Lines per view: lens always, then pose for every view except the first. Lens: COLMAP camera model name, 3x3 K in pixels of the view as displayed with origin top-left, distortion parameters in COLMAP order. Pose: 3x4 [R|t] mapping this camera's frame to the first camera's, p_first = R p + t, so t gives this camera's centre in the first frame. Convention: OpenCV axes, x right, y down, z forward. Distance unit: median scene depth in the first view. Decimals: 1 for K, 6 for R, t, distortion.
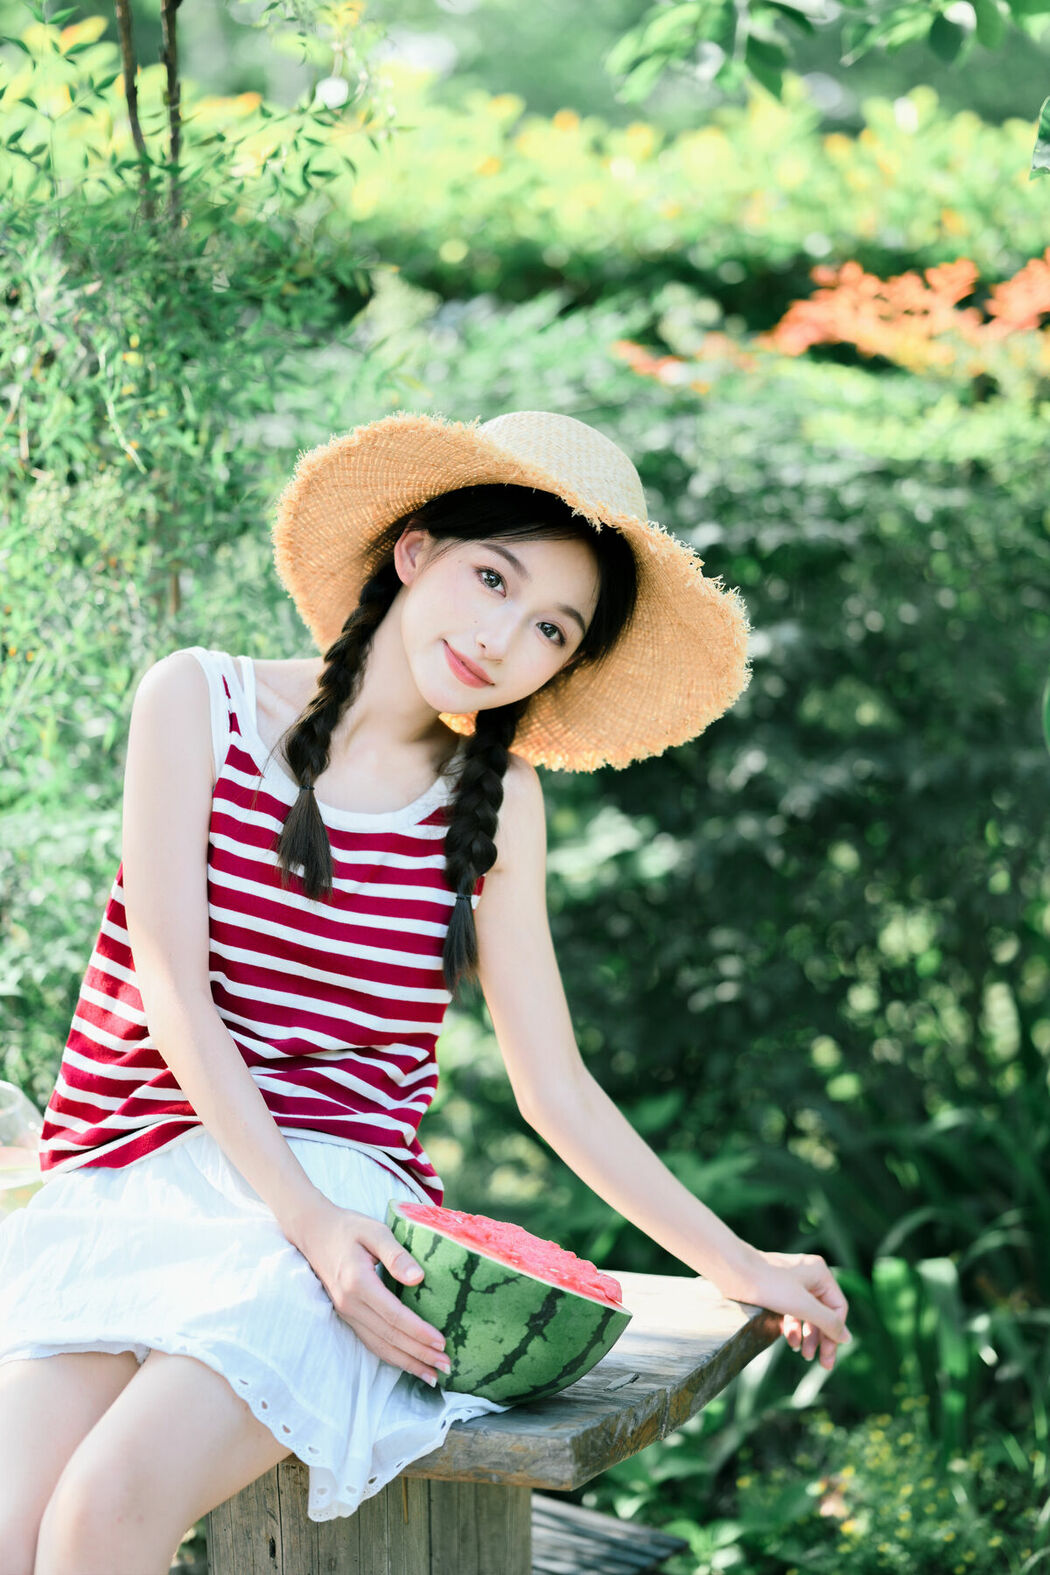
lens RADIAL K [[3785.2, 0, 525.0], [0, 3785.2, 787.5], [0, 0, 1]] dist [-0.010148, 0.407870]
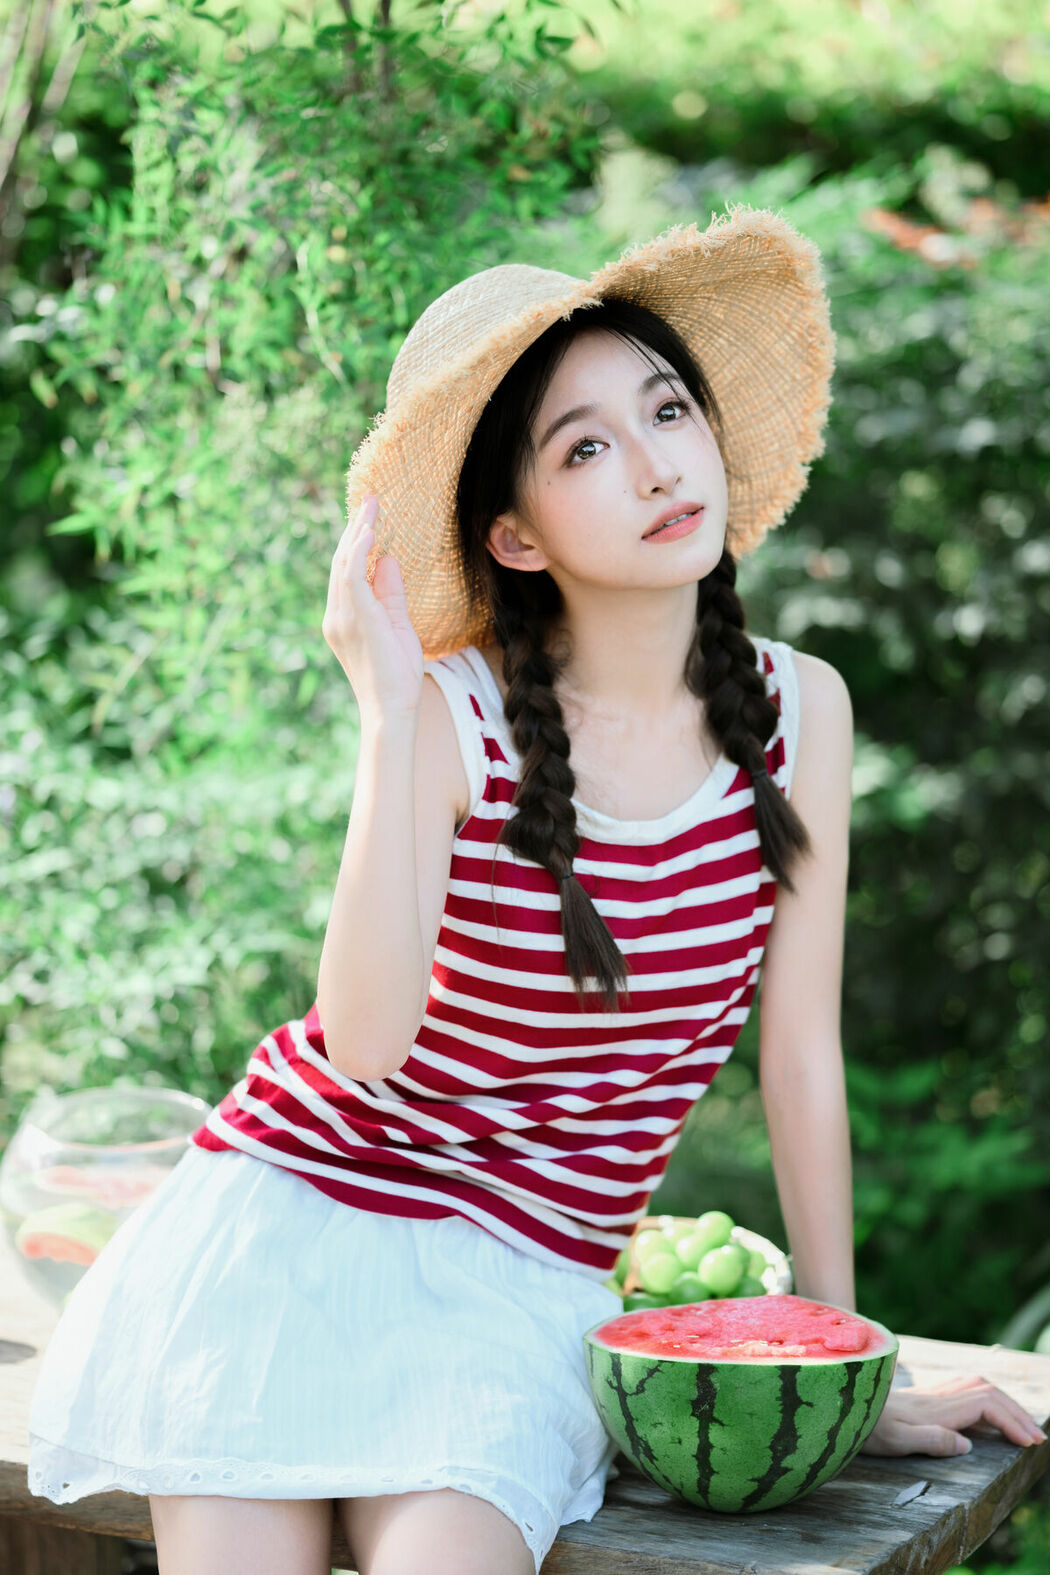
lens RADIAL K [[3785.2, 0, 525.0], [0, 3785.2, 787.5], [0, 0, 1]] dist [-0.010148, 0.407870]
pose [[0.998468, 0.006310, -0.054968, -0.011916], [-0.003825, 0.998971, 0.045199, -0.030017], [0.055197, -0.044919, 0.997465, 0.128065]]
